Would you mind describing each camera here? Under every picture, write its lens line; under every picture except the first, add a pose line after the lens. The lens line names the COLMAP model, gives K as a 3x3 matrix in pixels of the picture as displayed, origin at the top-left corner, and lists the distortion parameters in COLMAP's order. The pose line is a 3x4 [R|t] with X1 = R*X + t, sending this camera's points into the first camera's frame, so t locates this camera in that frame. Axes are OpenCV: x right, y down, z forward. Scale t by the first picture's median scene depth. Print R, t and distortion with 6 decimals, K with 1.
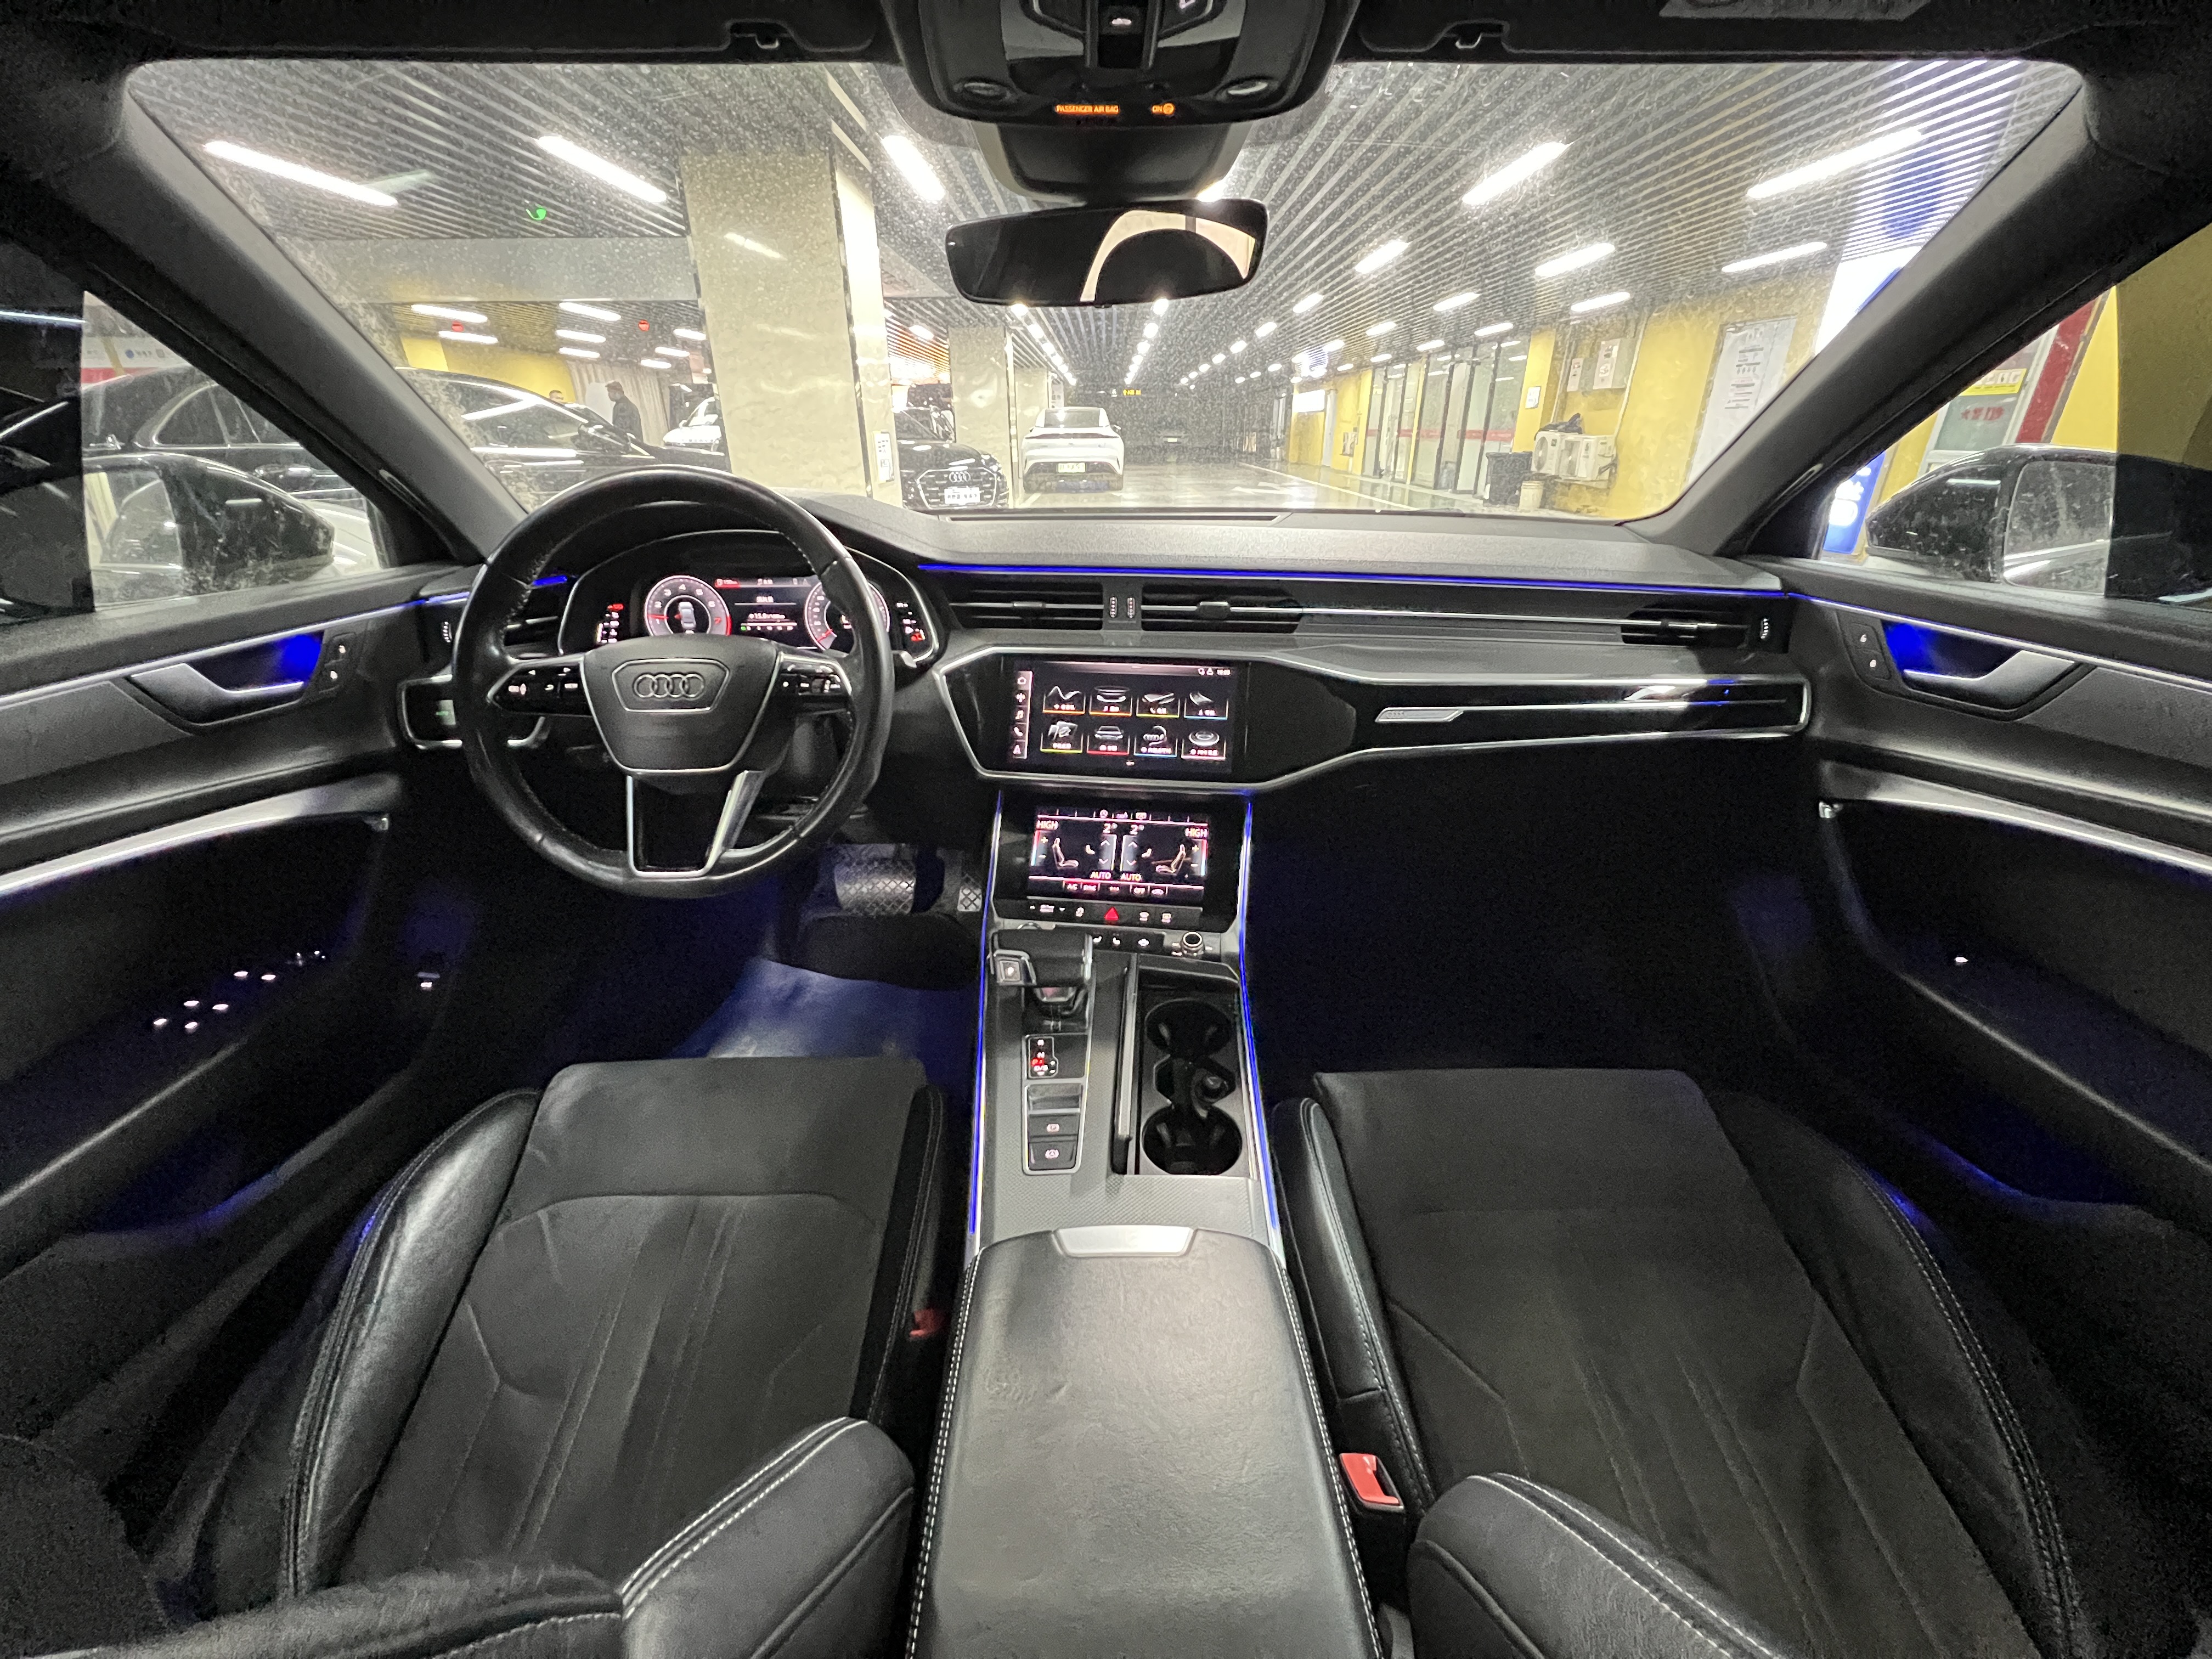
lens RADIAL K [[878.1, 0, 1100.5], [0, 878.1, 836.4], [0, 0, 1]] dist [0.000736, 0.000022]
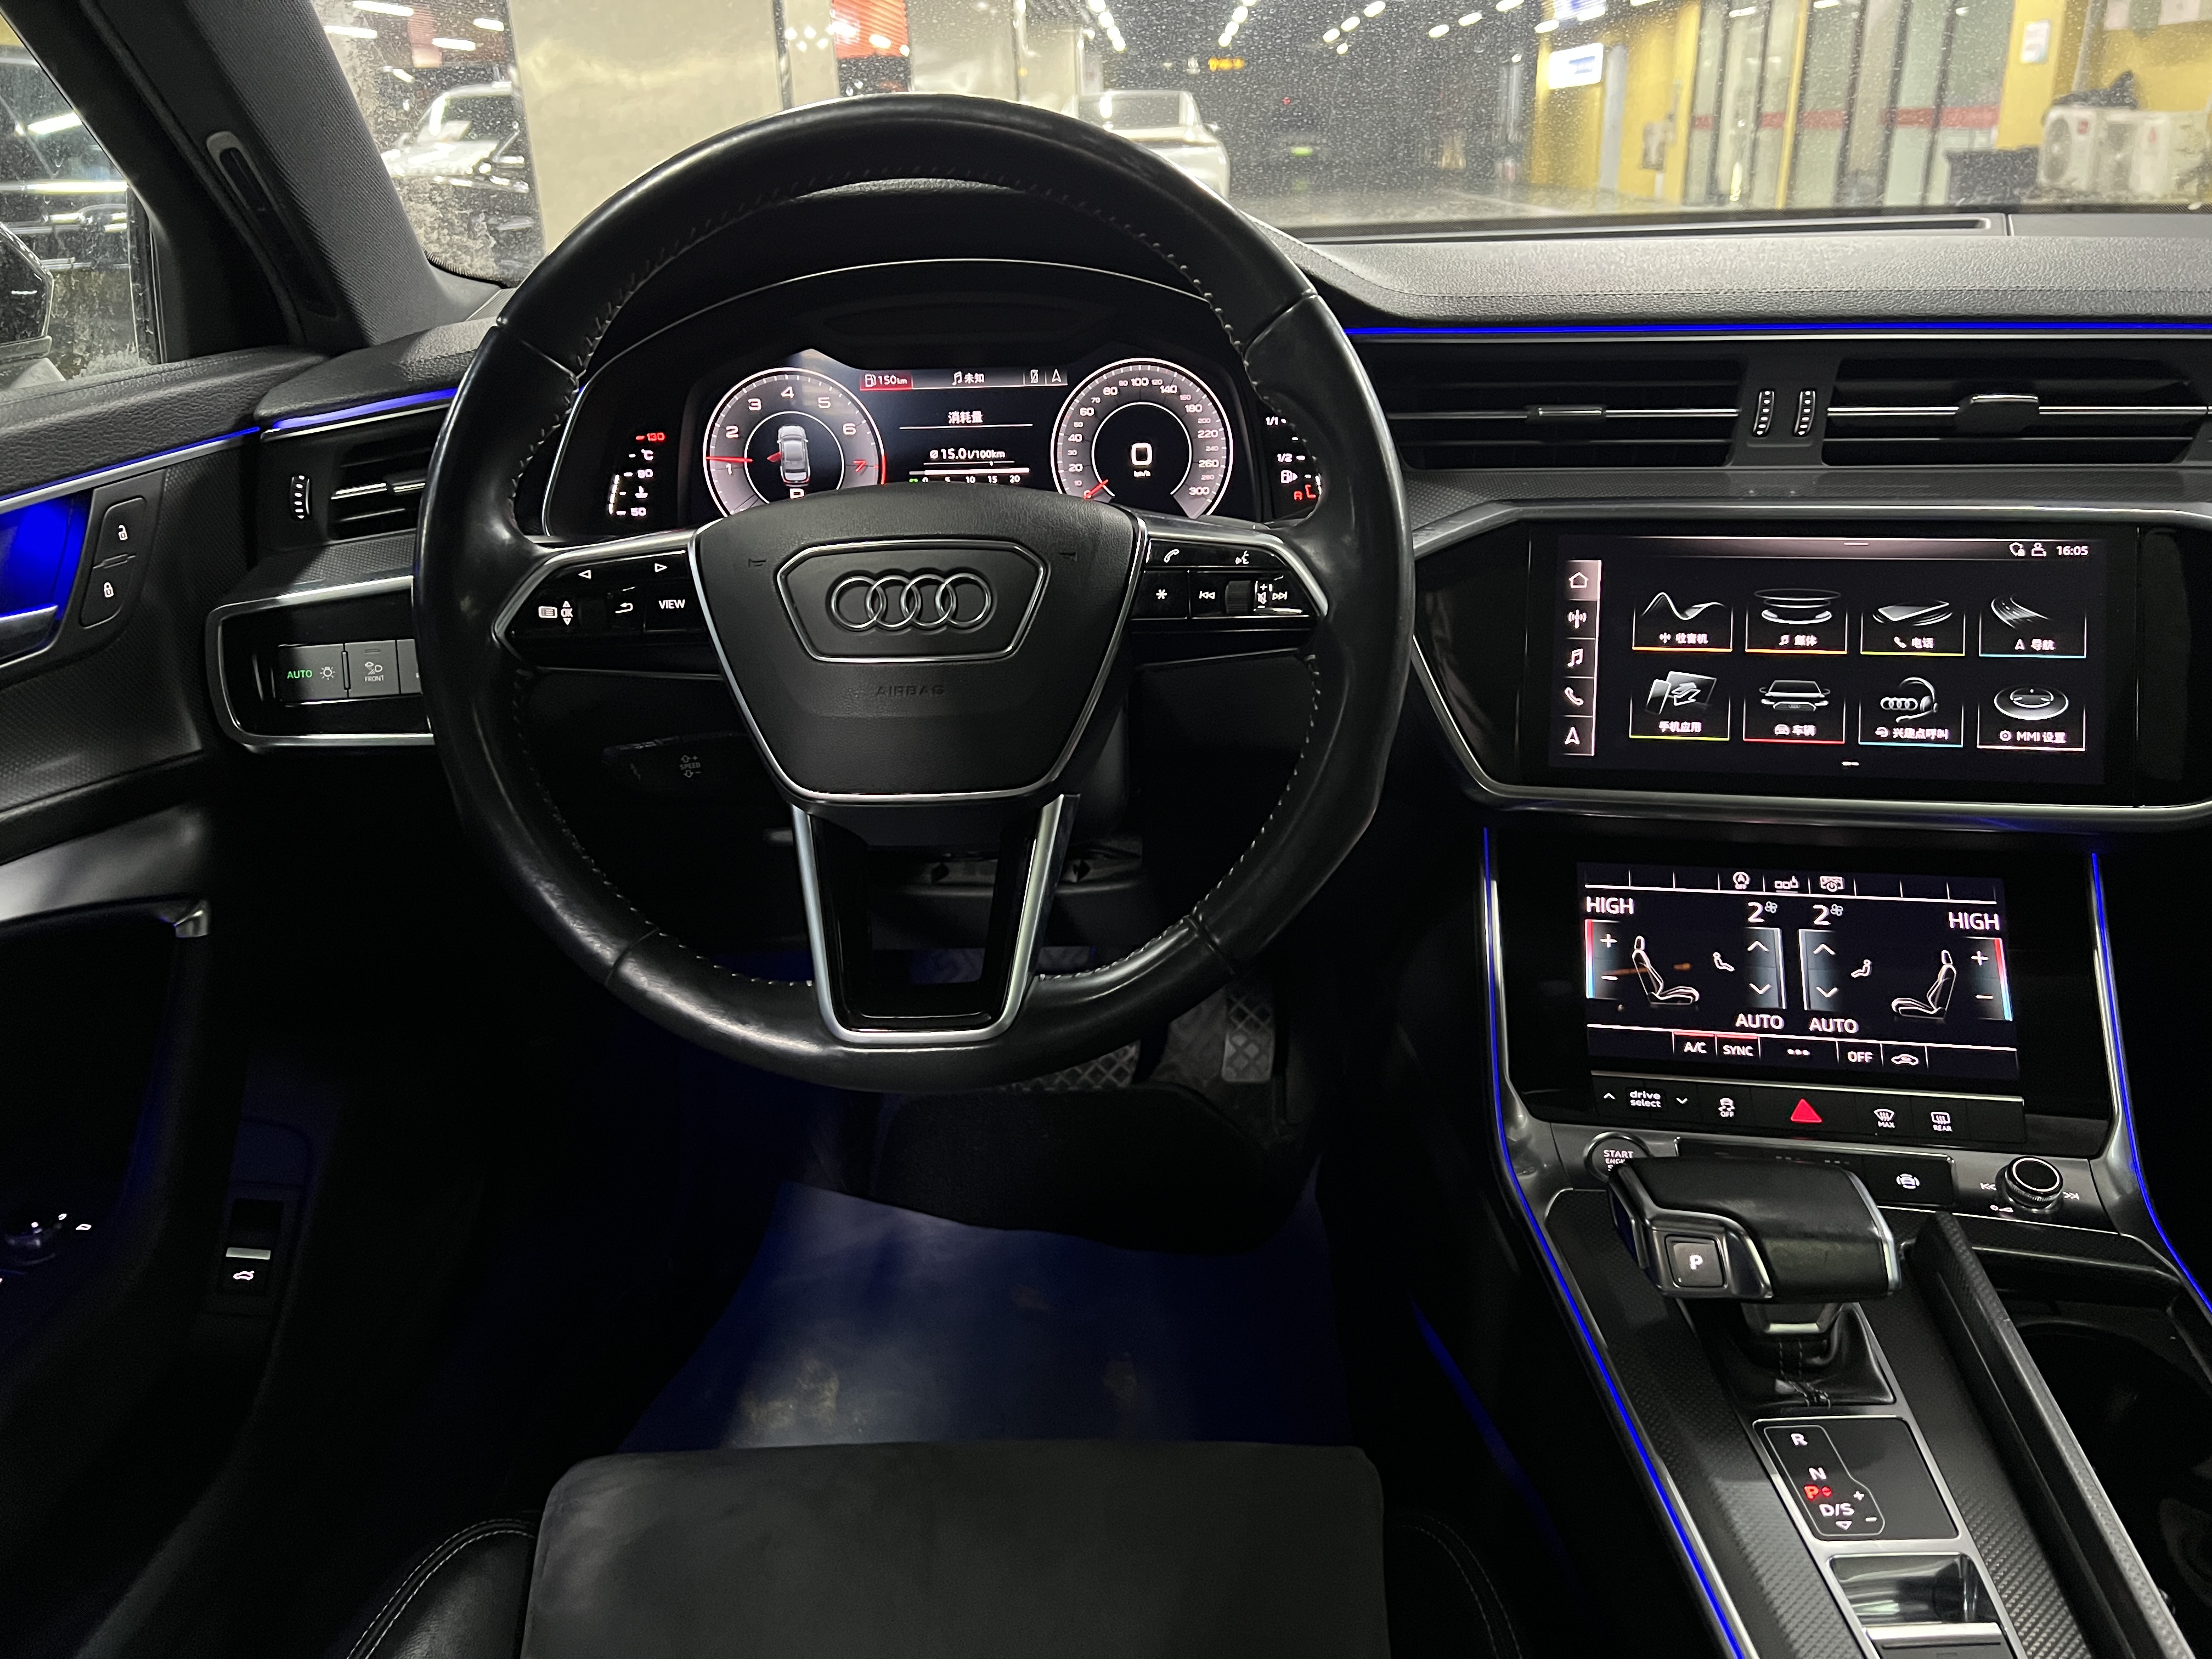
lens RADIAL K [[1661.6, 0, 1091.8], [0, 1661.6, 853.0], [0, 0, 1]] dist [0.056848, -0.076400]
pose [[0.999184, -0.011524, -0.038724, -0.297814], [0.010333, 0.999472, -0.030802, -0.016677], [0.039058, 0.030377, 0.998775, 0.151424]]
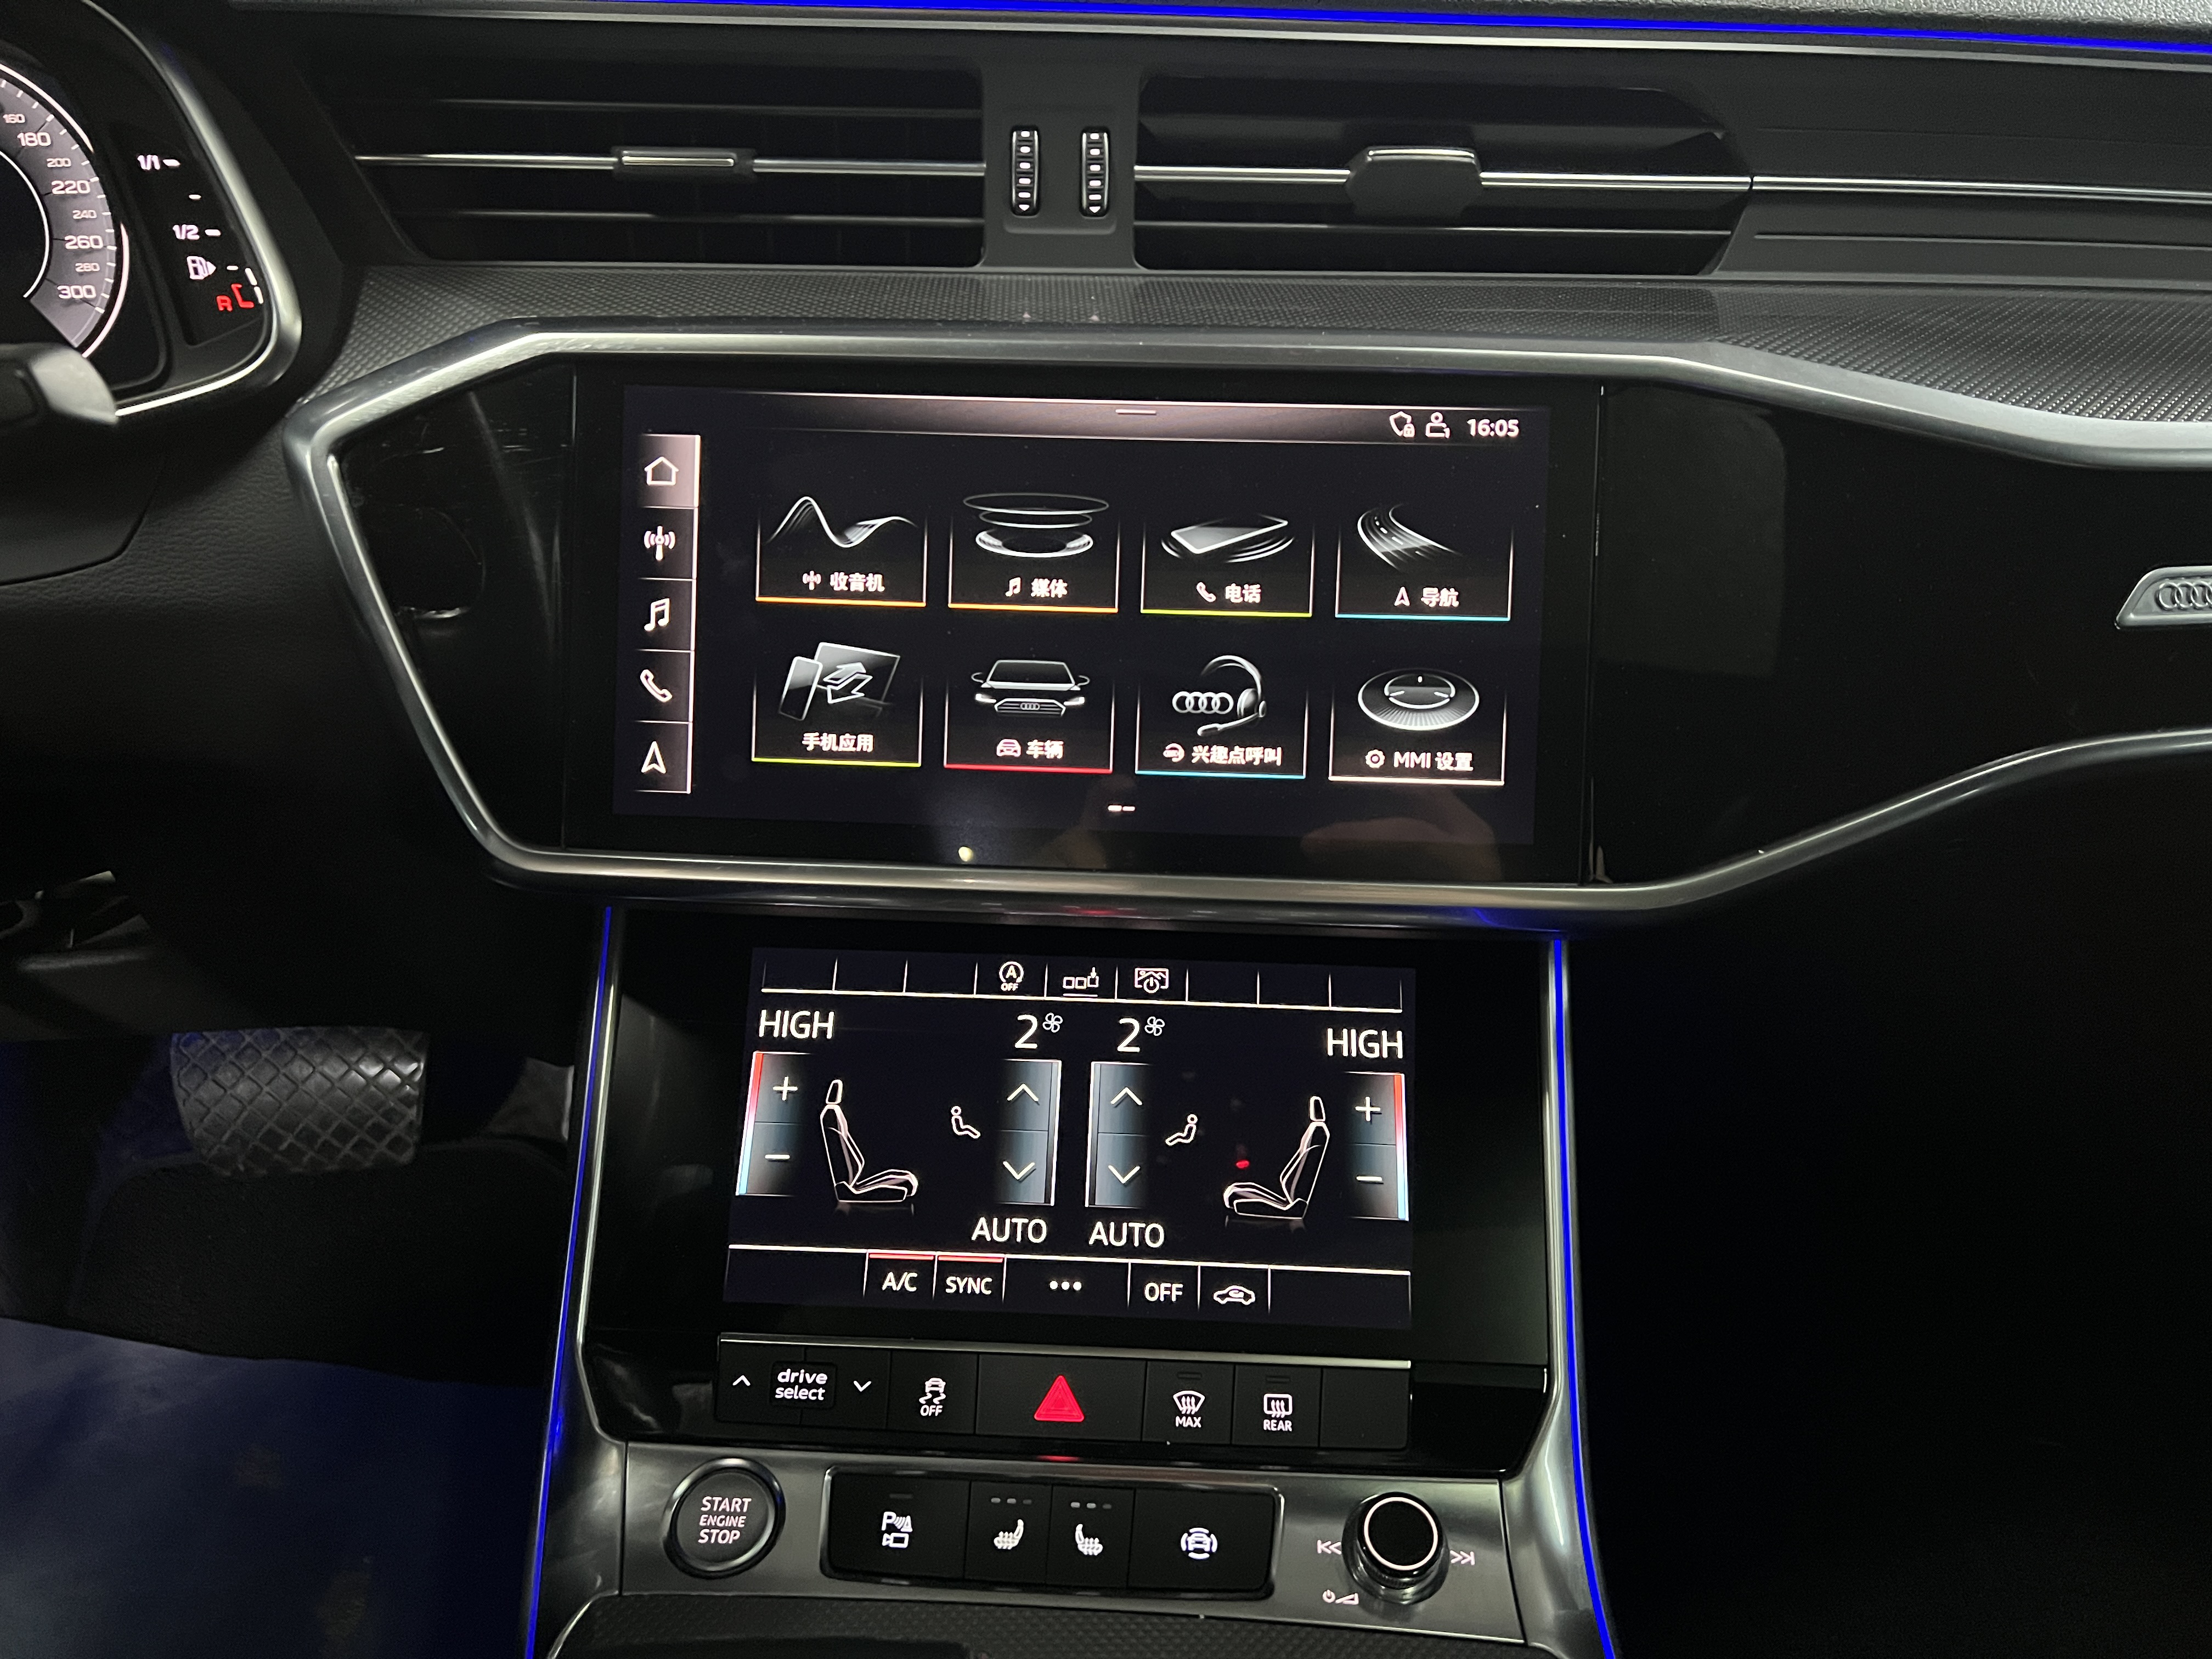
lens RADIAL K [[1661.6, 0, 1095.7], [0, 1661.6, 838.9], [0, 0, 1]] dist [0.056848, -0.076400]
pose [[0.995805, -0.032854, 0.085396, -0.012705], [0.027579, 0.997681, 0.062228, -0.099925], [-0.087242, -0.059612, 0.994402, 0.514713]]
